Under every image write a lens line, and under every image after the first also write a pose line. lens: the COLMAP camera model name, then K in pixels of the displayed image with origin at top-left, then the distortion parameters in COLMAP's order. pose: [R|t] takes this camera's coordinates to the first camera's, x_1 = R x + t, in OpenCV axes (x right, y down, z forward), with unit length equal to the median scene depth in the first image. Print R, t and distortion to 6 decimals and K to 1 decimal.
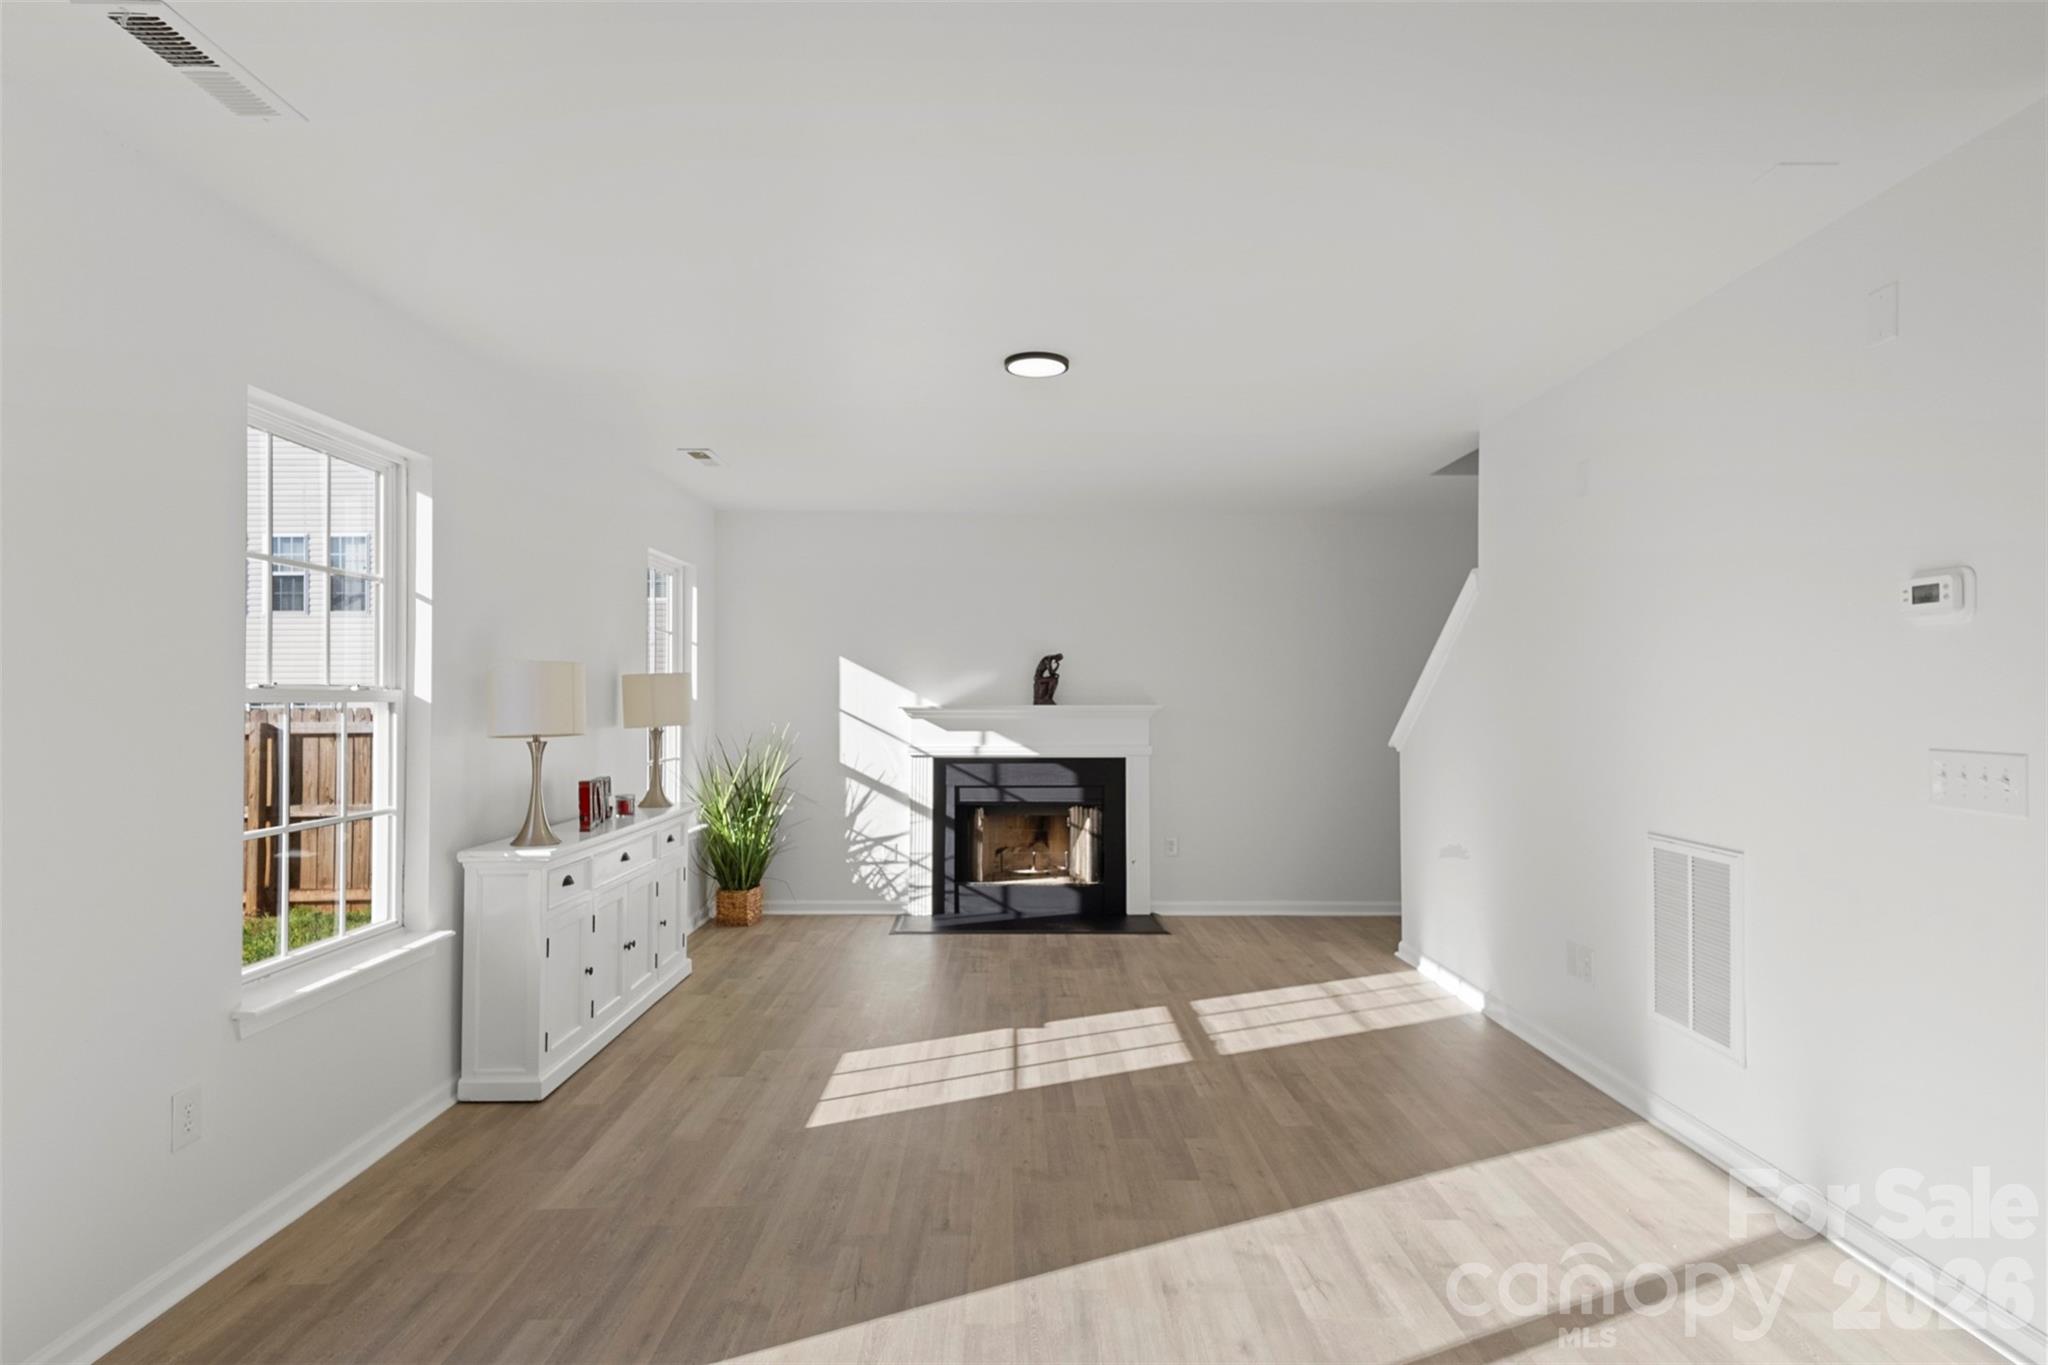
lens RADIAL K [[1012.3, 0, 1020.7], [0, 1012.3, 692.3], [0, 0, 1]] dist [-0.000026, 0.000013]
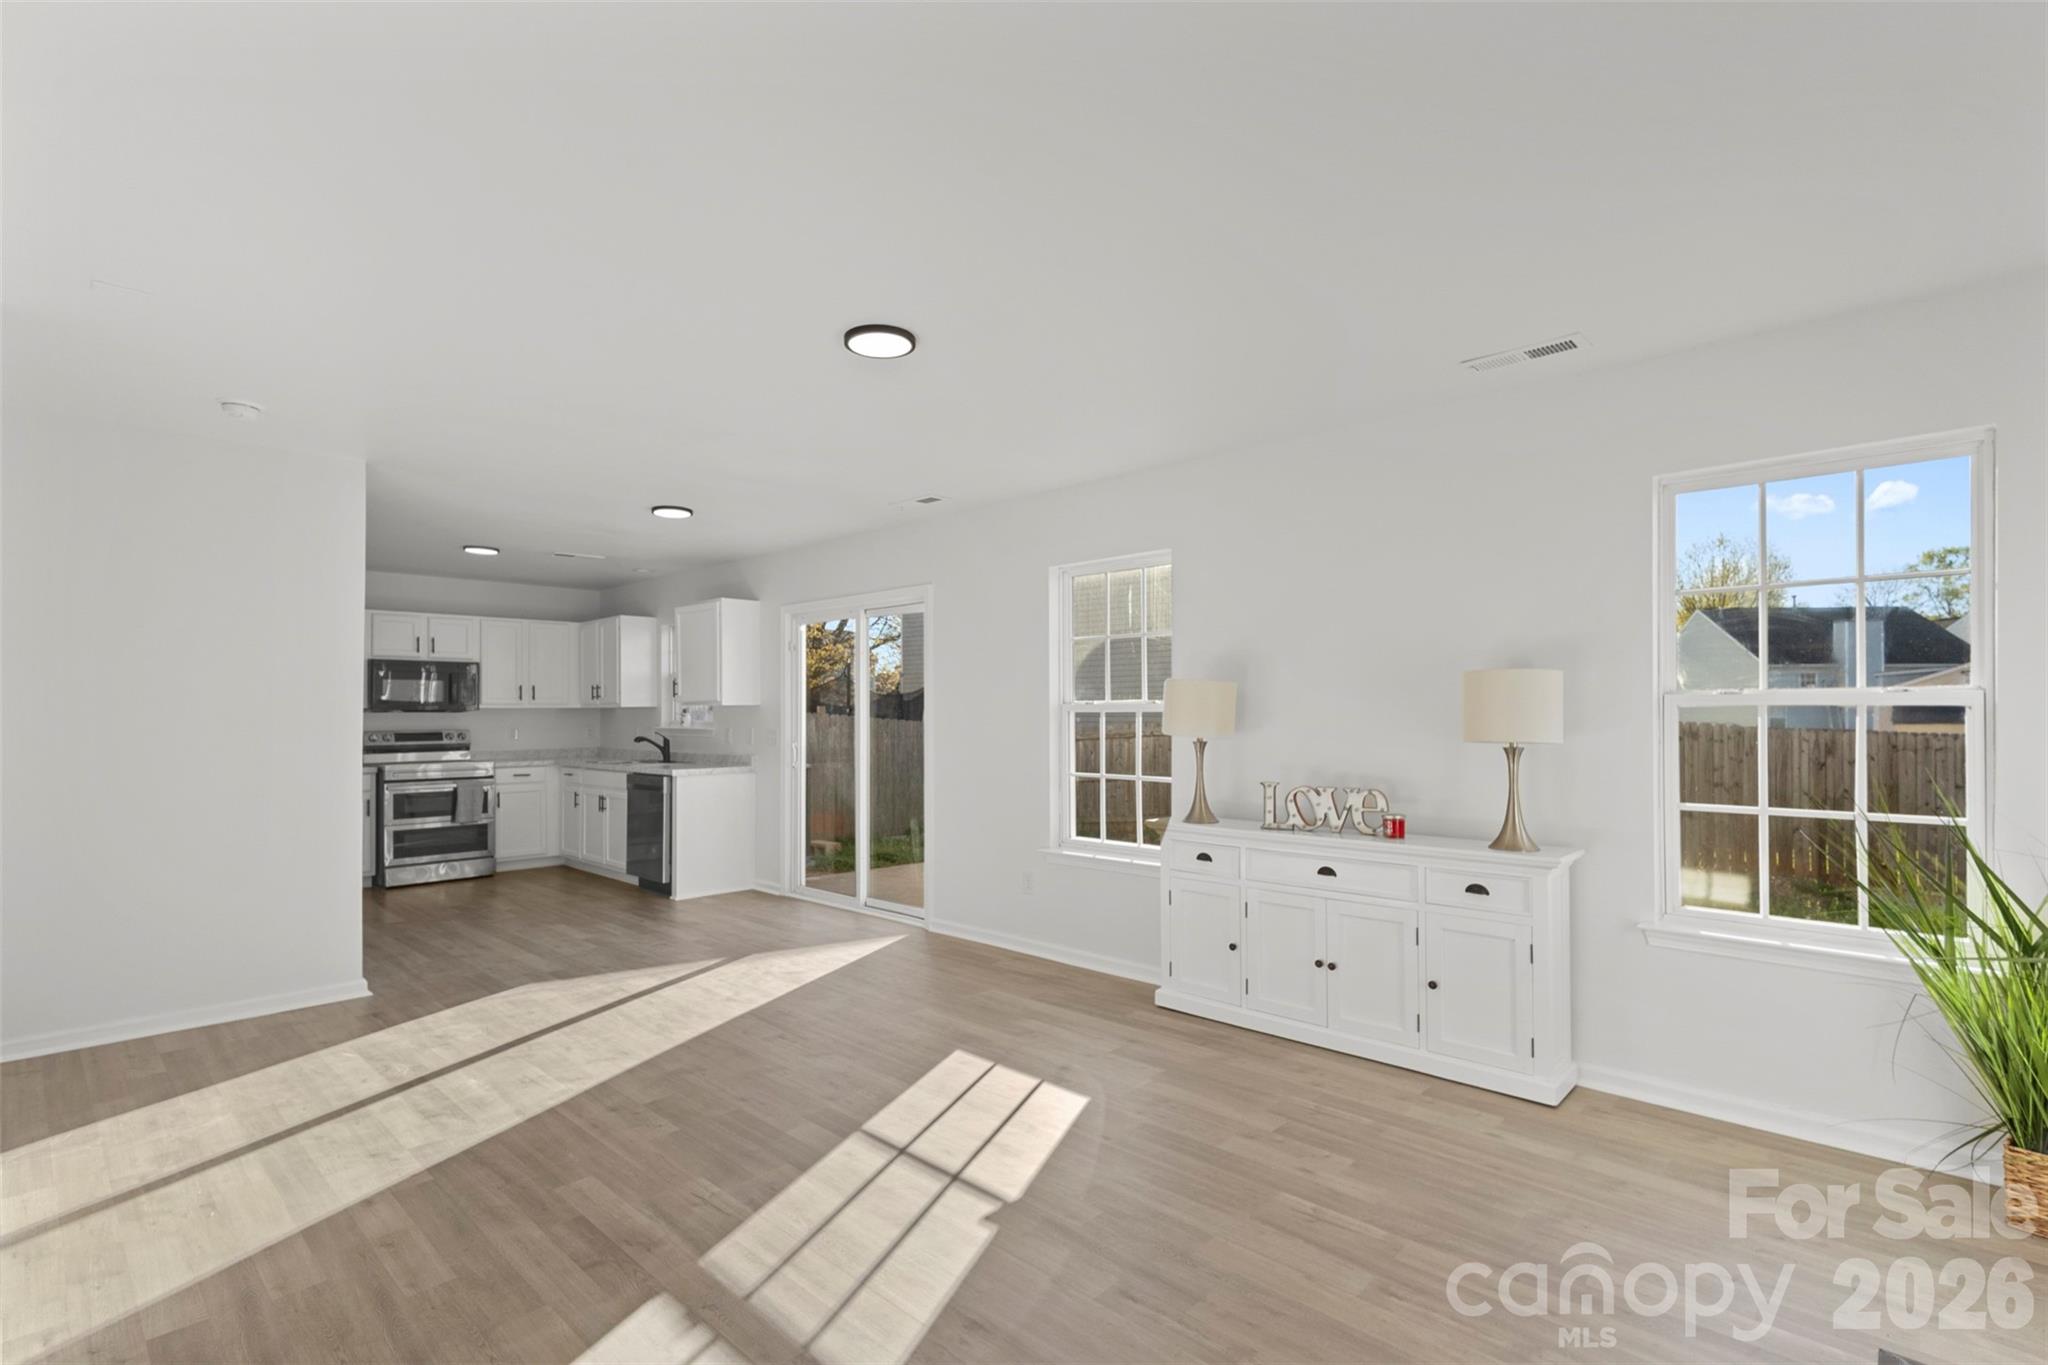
lens RADIAL K [[930.3, 0, 1019.7], [0, 930.3, 694.3], [0, 0, 1]] dist [0.001560, 0.000230]
pose [[-0.683861, -0.009465, -0.729551, 0.597993], [0.011410, 0.999655, -0.023665, 0.015357], [0.729523, -0.024508, -0.683517, 1.830989]]
